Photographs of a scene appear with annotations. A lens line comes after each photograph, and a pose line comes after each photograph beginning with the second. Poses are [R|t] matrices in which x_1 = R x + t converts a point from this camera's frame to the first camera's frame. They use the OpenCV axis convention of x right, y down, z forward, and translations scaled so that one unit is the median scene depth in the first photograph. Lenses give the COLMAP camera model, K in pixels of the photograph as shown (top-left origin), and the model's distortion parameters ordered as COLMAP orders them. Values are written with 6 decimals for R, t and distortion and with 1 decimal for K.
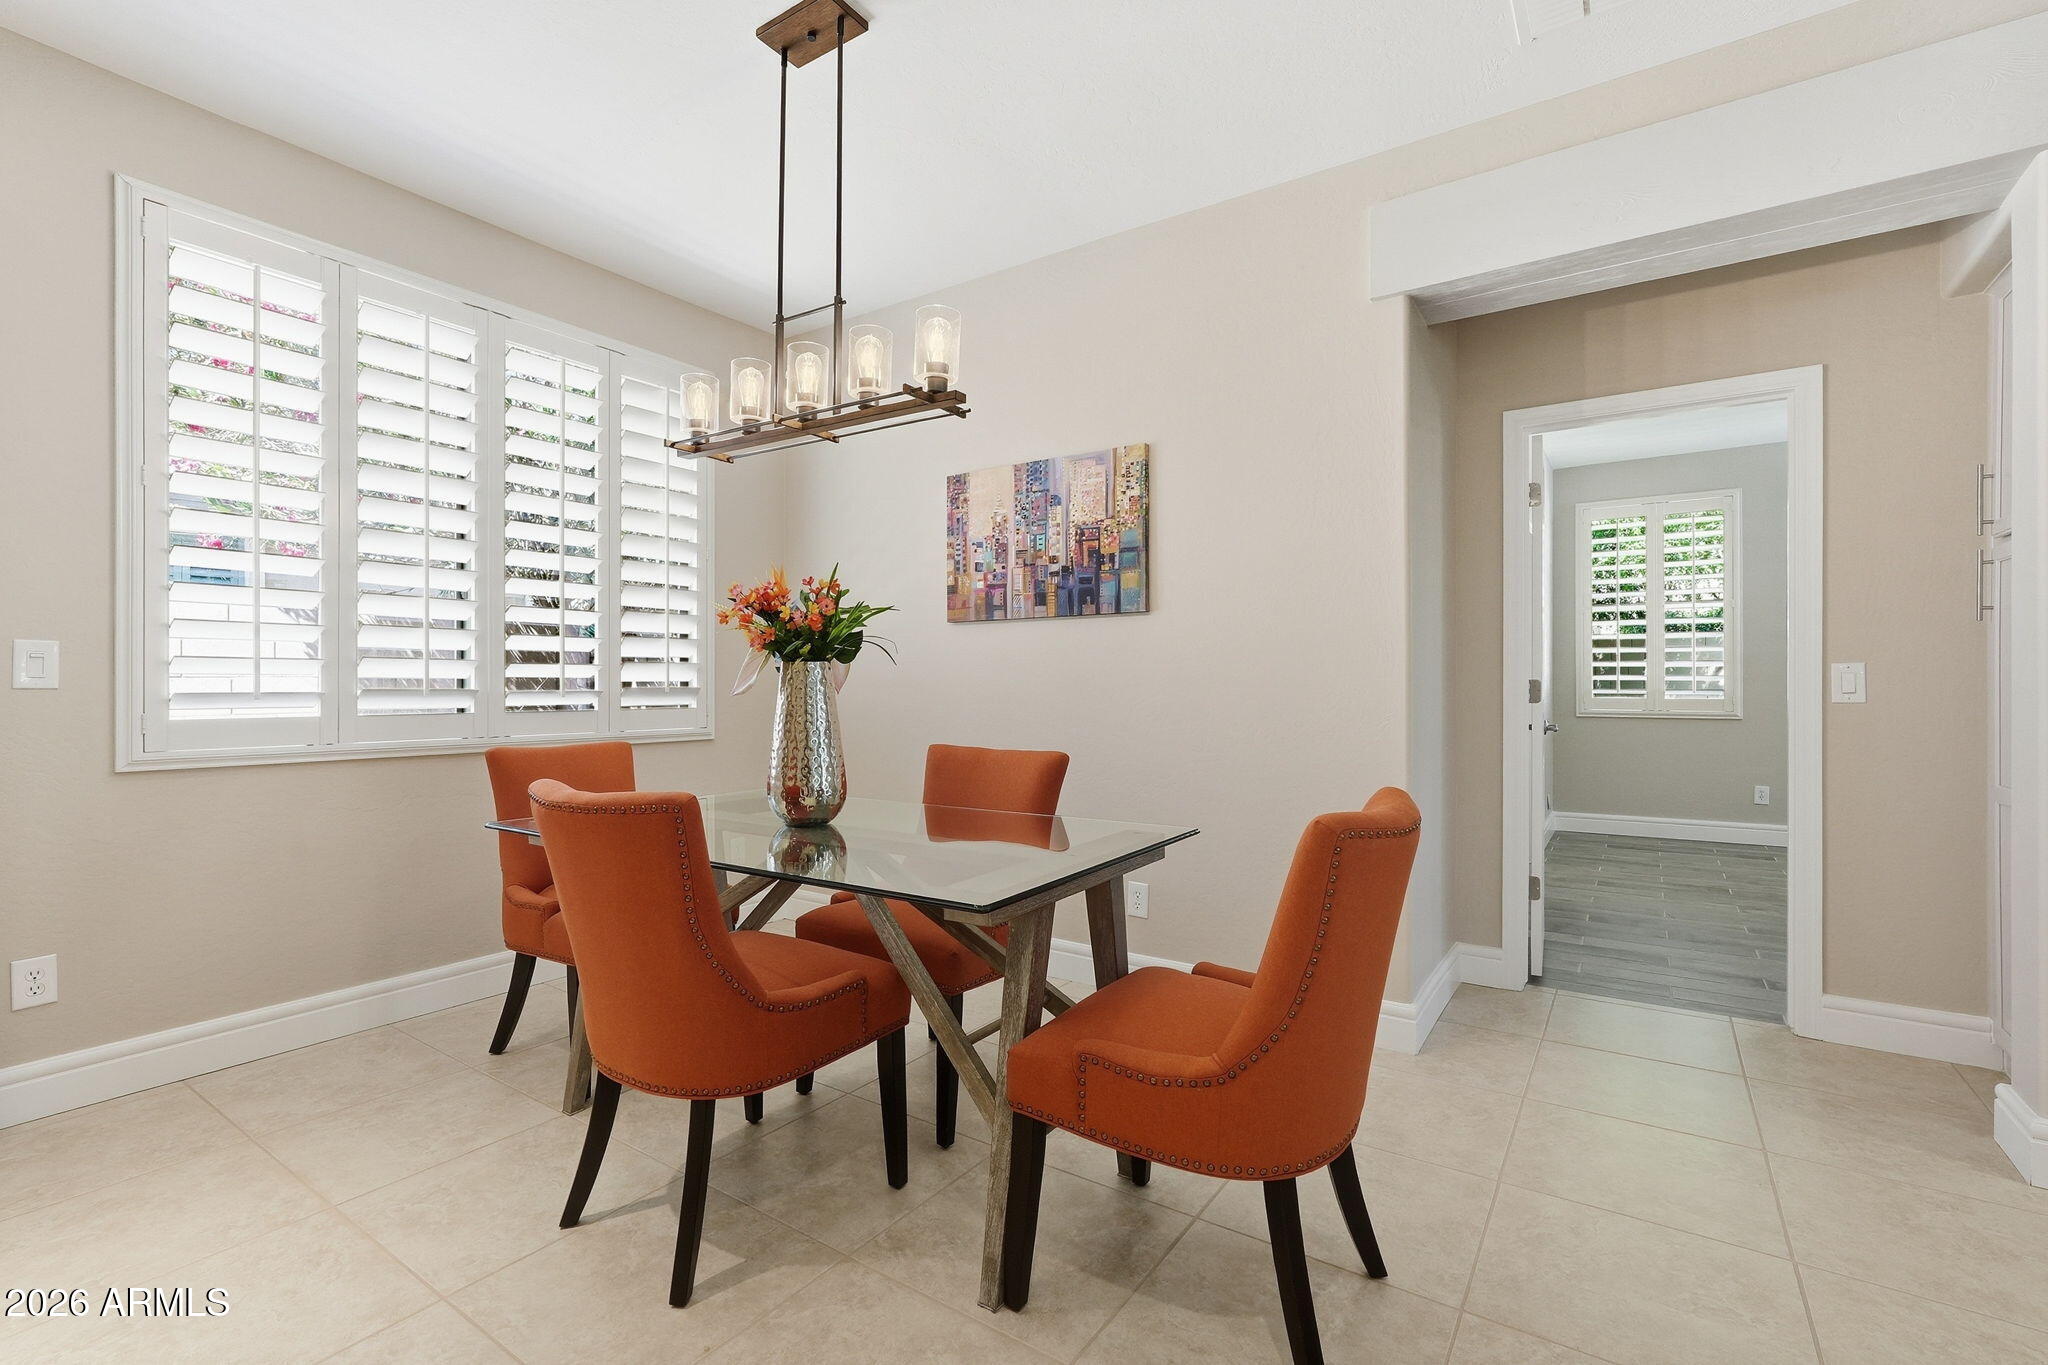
lens RADIAL K [[913.3, 0, 1022.8], [0, 913.3, 678.3], [0, 0, 1]] dist [-0.015108, 0.000242]
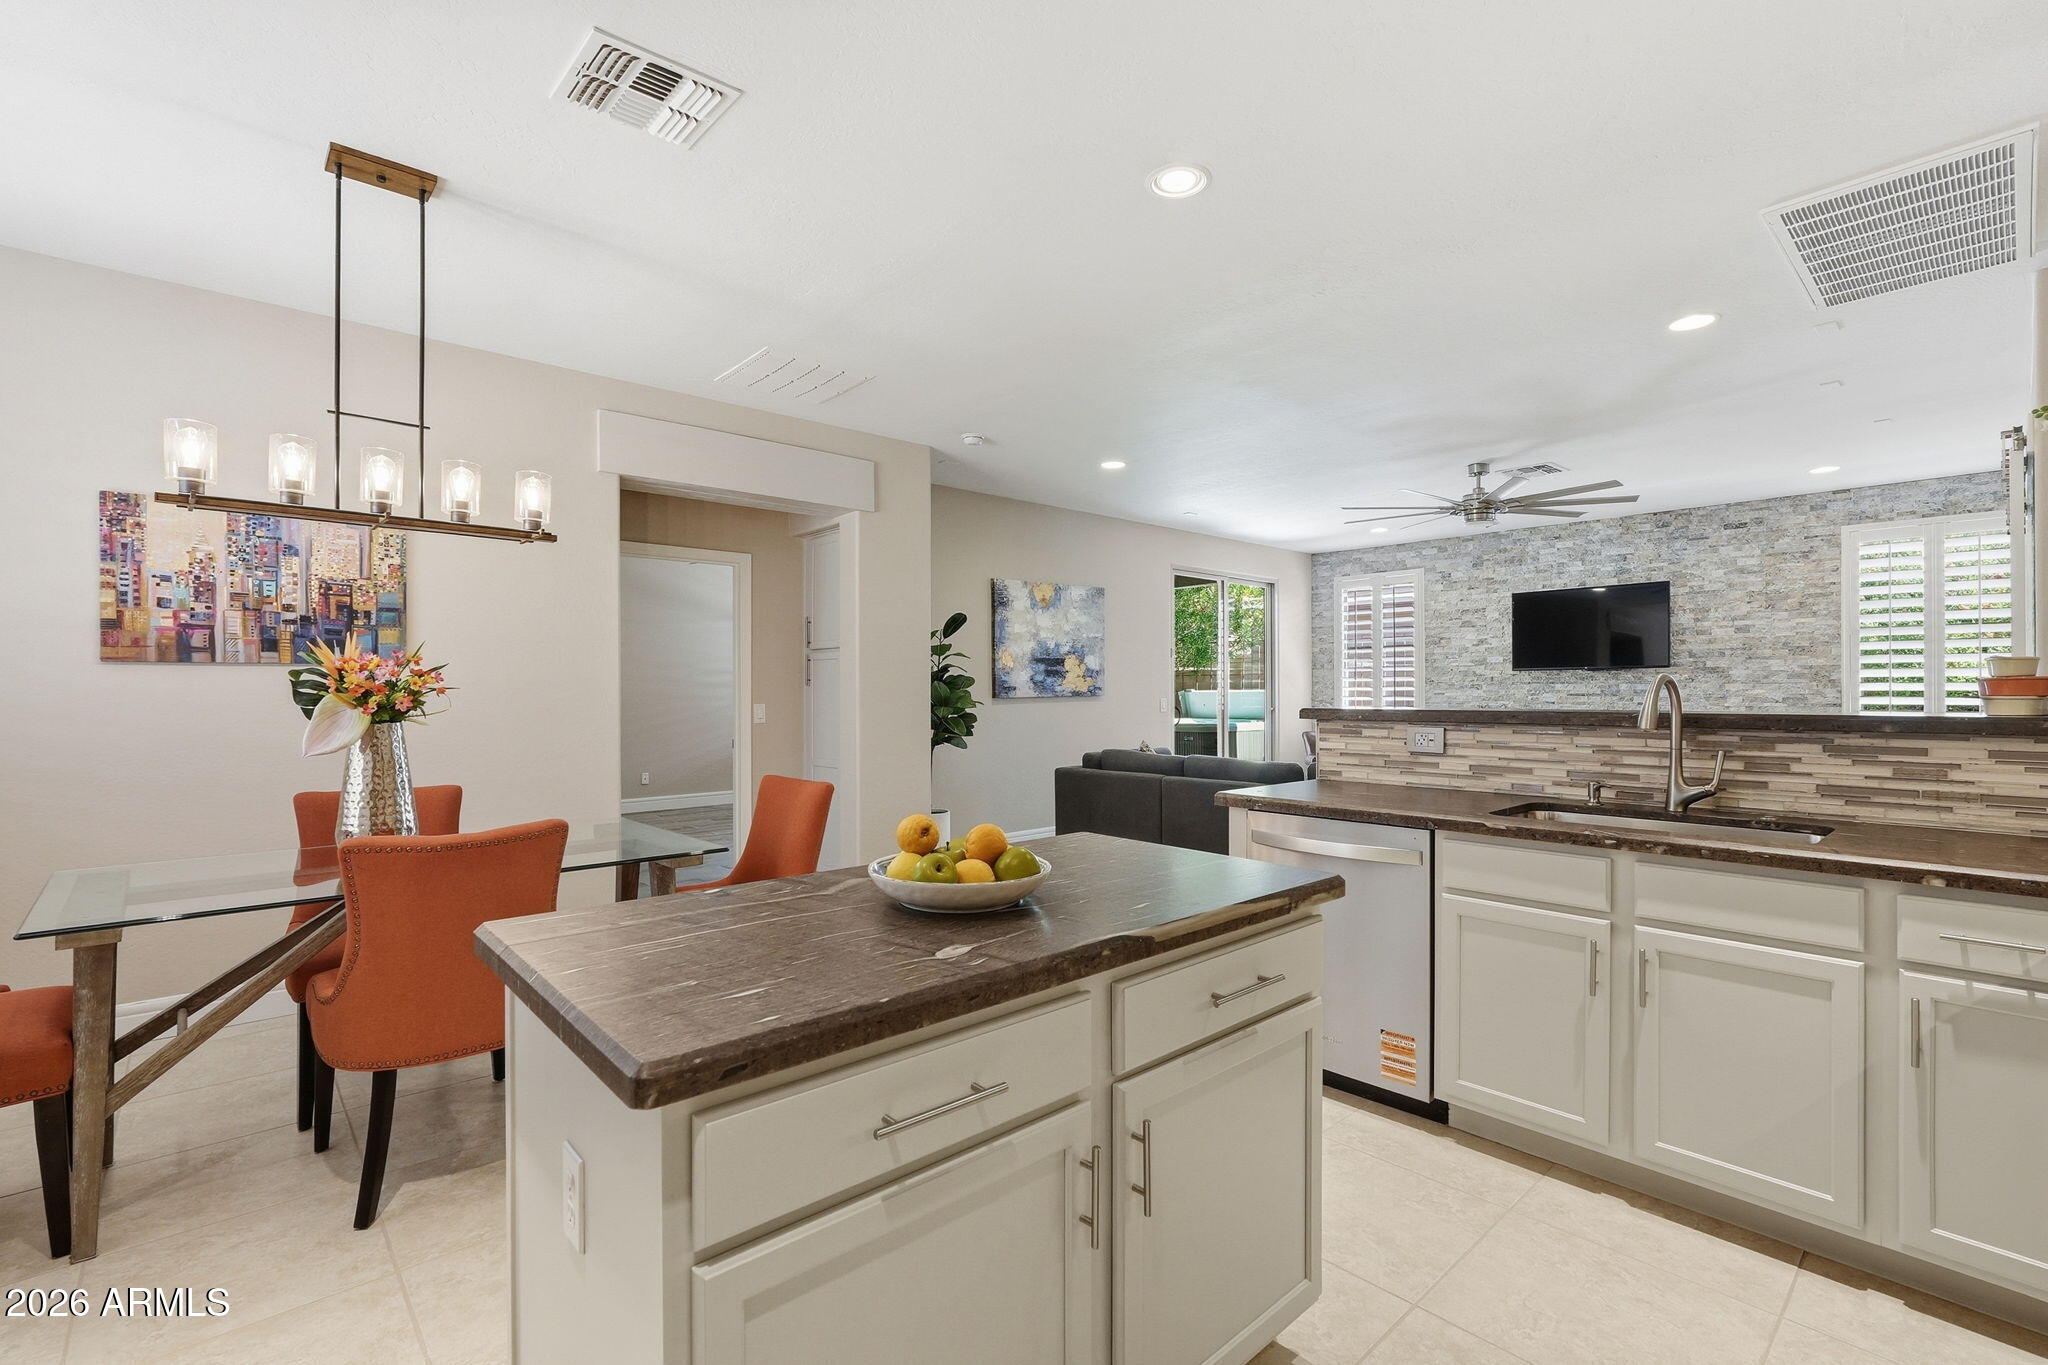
lens RADIAL K [[913.3, 0, 1022.8], [0, 913.3, 678.3], [0, 0, 1]] dist [-0.015108, 0.000242]
pose [[0.233805, 0.013421, 0.972191, -0.751011], [-0.002701, 0.999910, -0.013154, -0.039157], [-0.972280, 0.000449, 0.233820, -0.040251]]
